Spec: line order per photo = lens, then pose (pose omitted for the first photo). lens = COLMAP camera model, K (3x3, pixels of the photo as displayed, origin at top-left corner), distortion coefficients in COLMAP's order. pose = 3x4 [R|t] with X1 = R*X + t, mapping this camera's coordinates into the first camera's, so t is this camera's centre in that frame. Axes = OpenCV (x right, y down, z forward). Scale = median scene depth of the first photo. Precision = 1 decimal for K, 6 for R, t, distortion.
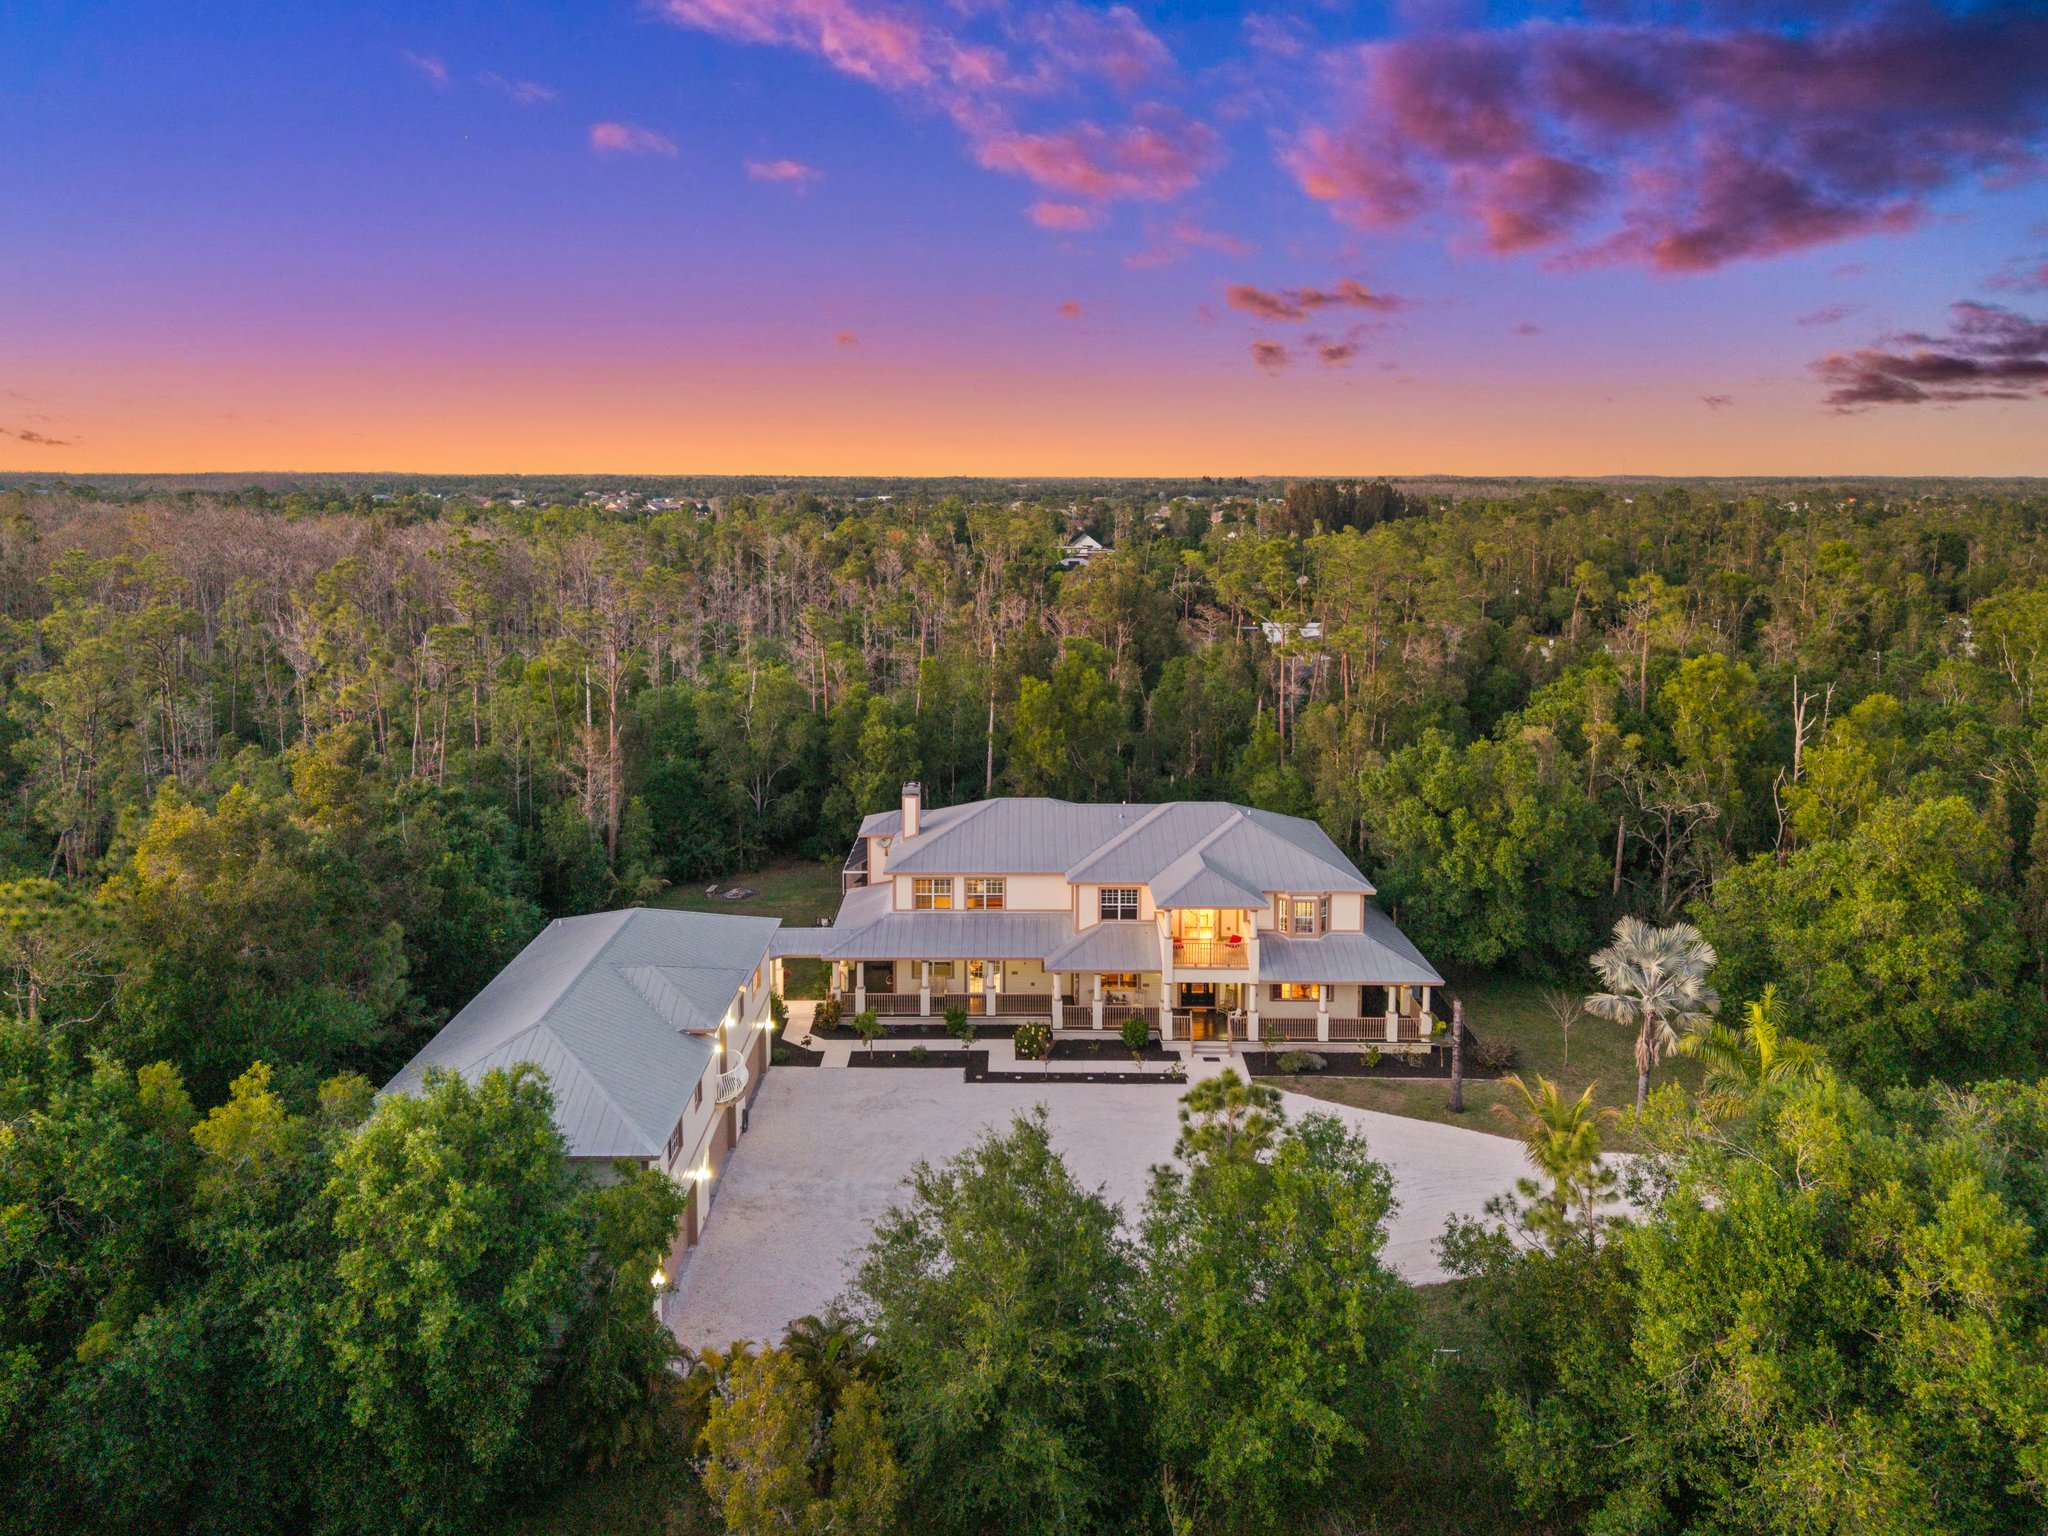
lens RADIAL K [[1436.4, 0, 1017.4], [0, 1436.4, 603.2], [0, 0, 1]] dist [0.120679, -0.000429]
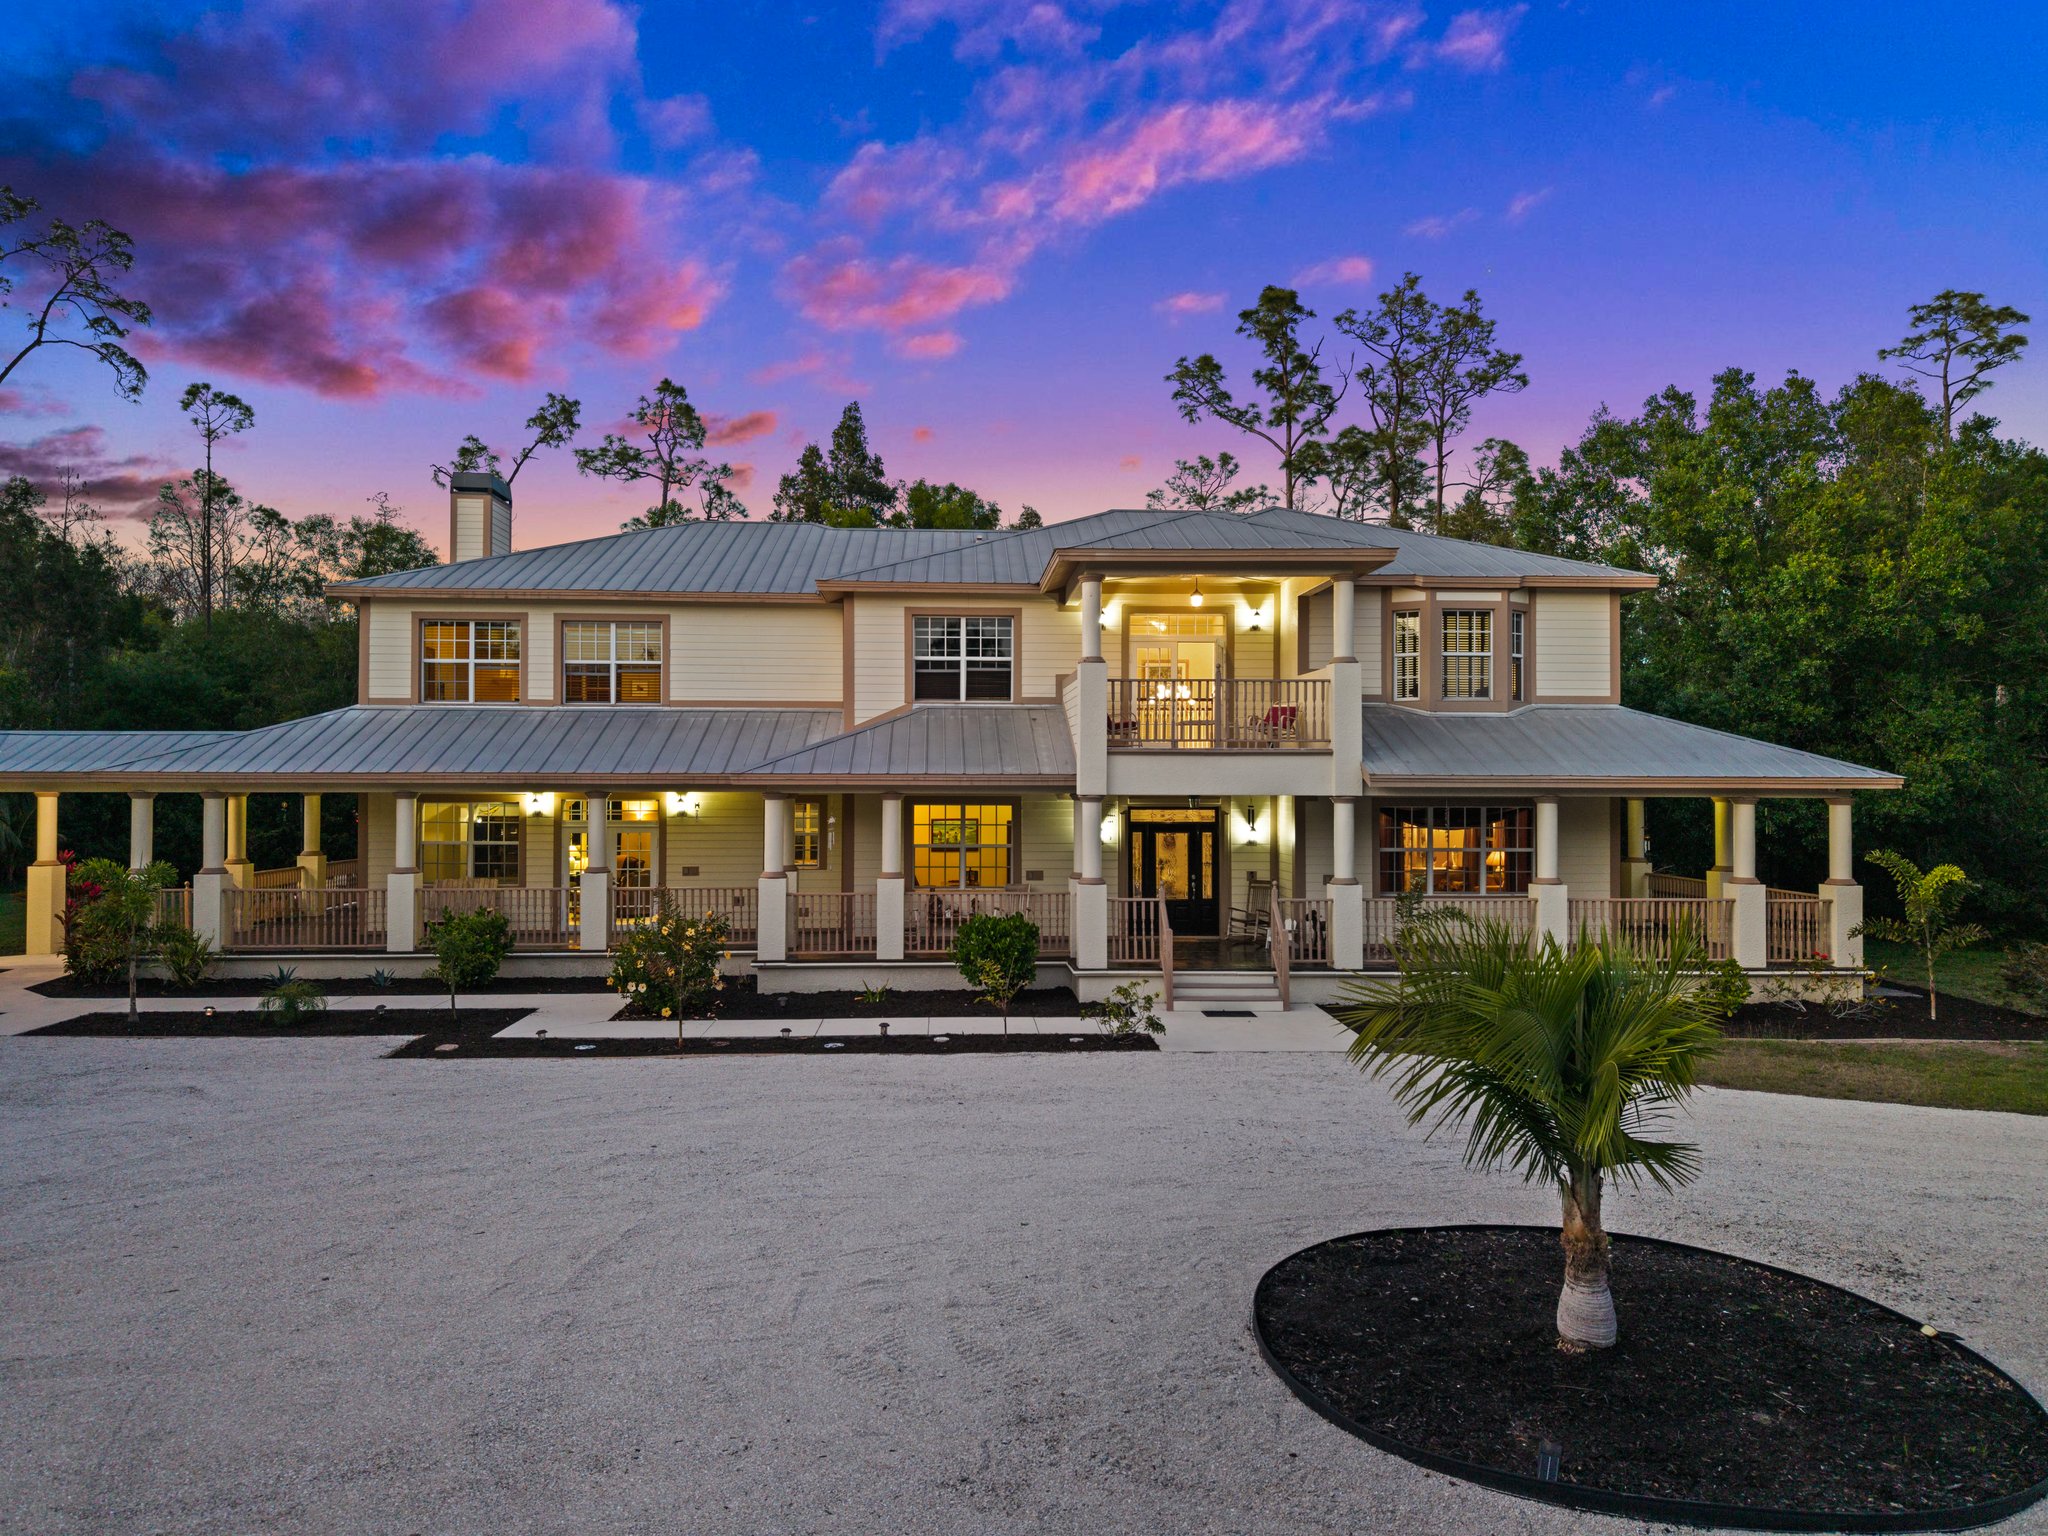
lens RADIAL K [[1376.4, 0, 1024.8], [0, 1376.4, 719.0], [0, 0, 1]] dist [0.050613, -0.005290]
pose [[0.997944, 0.004010, 0.063964, 0.065520], [0.004597, 0.990989, -0.133862, 0.278890], [-0.063924, 0.133881, 0.988934, 0.667512]]
